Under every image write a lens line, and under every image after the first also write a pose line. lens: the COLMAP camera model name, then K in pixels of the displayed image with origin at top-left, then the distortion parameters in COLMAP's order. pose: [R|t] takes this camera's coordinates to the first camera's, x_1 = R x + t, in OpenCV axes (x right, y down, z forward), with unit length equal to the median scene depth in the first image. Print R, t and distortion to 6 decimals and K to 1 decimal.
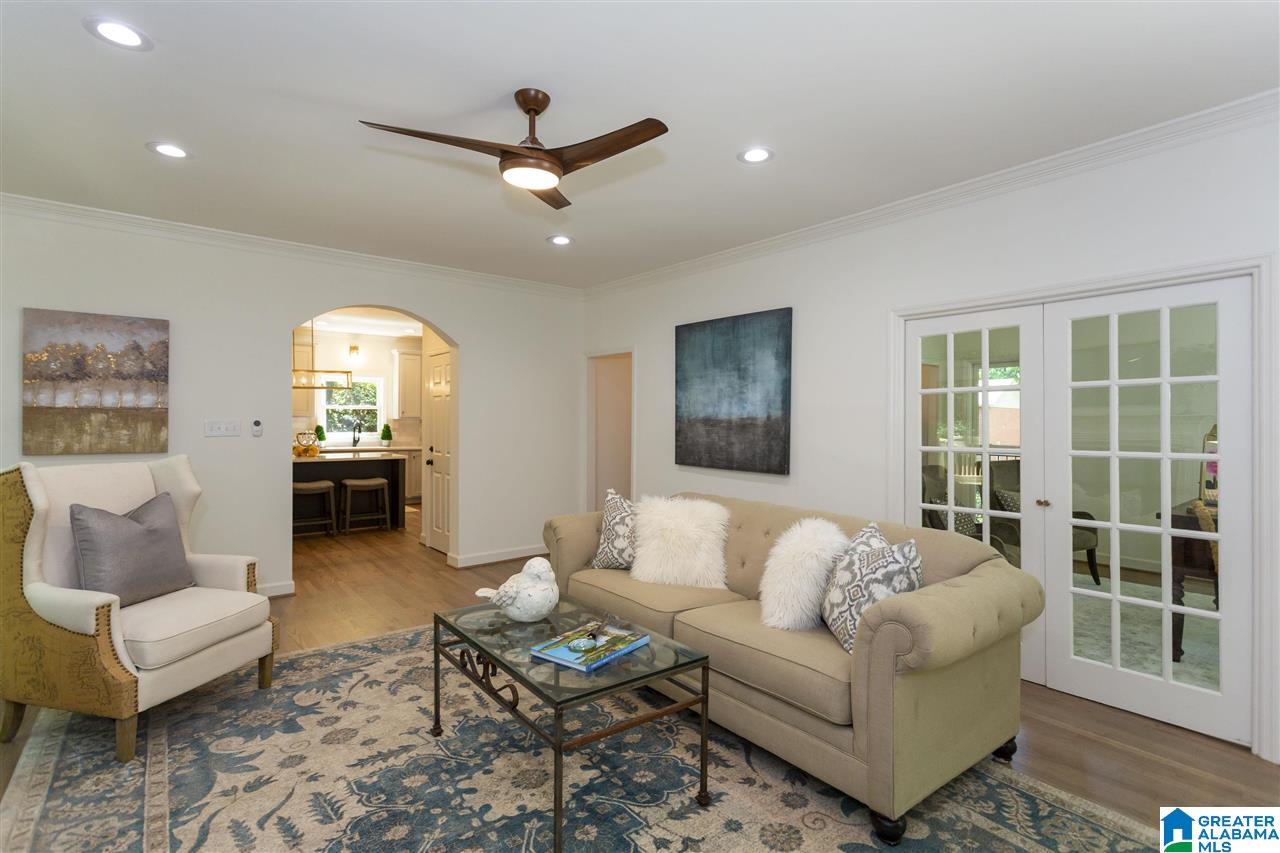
lens RADIAL K [[609.2, 0, 634.9], [0, 609.2, 420.4], [0, 0, 1]] dist [0.003417, 0.000493]
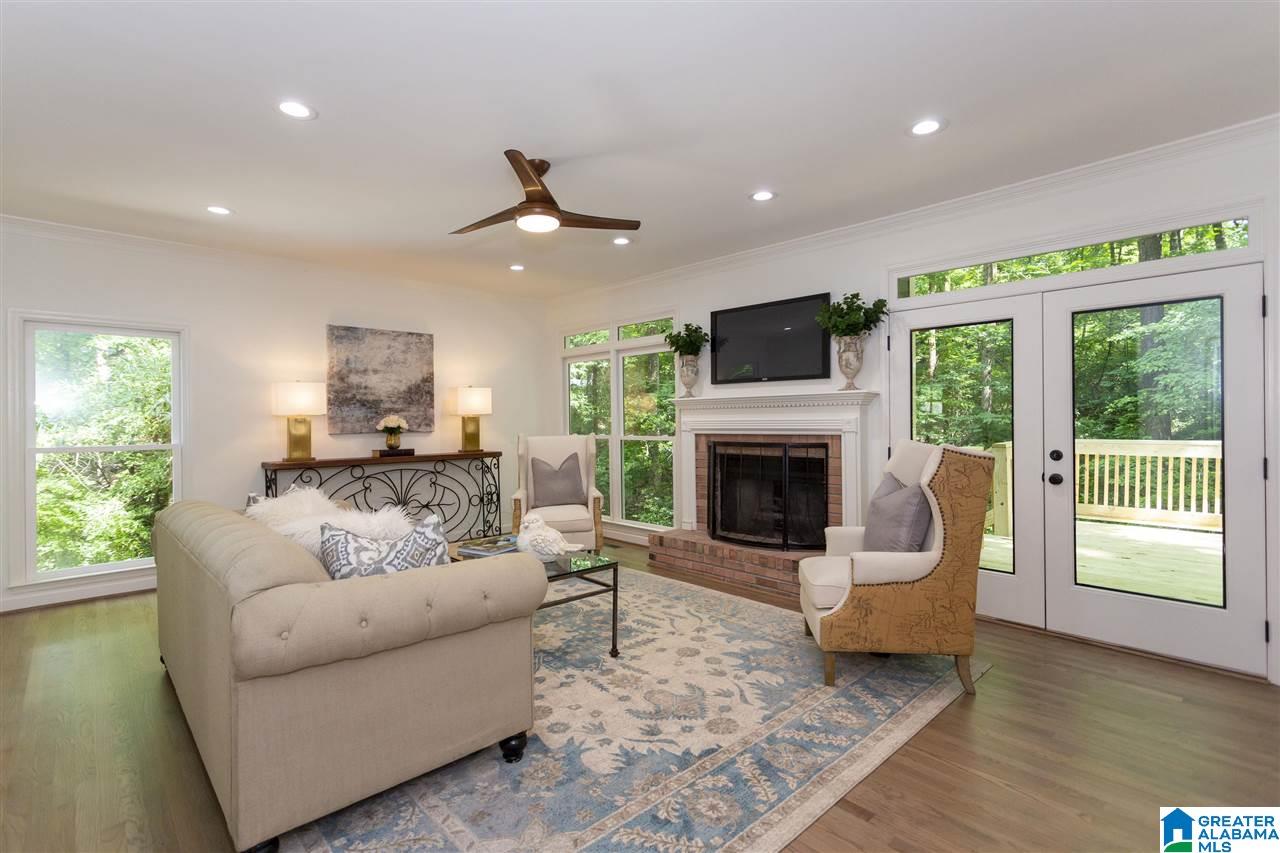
lens RADIAL K [[609.2, 0, 634.9], [0, 609.2, 420.4], [0, 0, 1]] dist [0.003417, 0.000493]
pose [[-0.996494, 0.001557, -0.083651, -0.266553], [0.001907, 0.999990, -0.004098, 0.031166], [0.083644, -0.004243, -0.996487, 2.307853]]
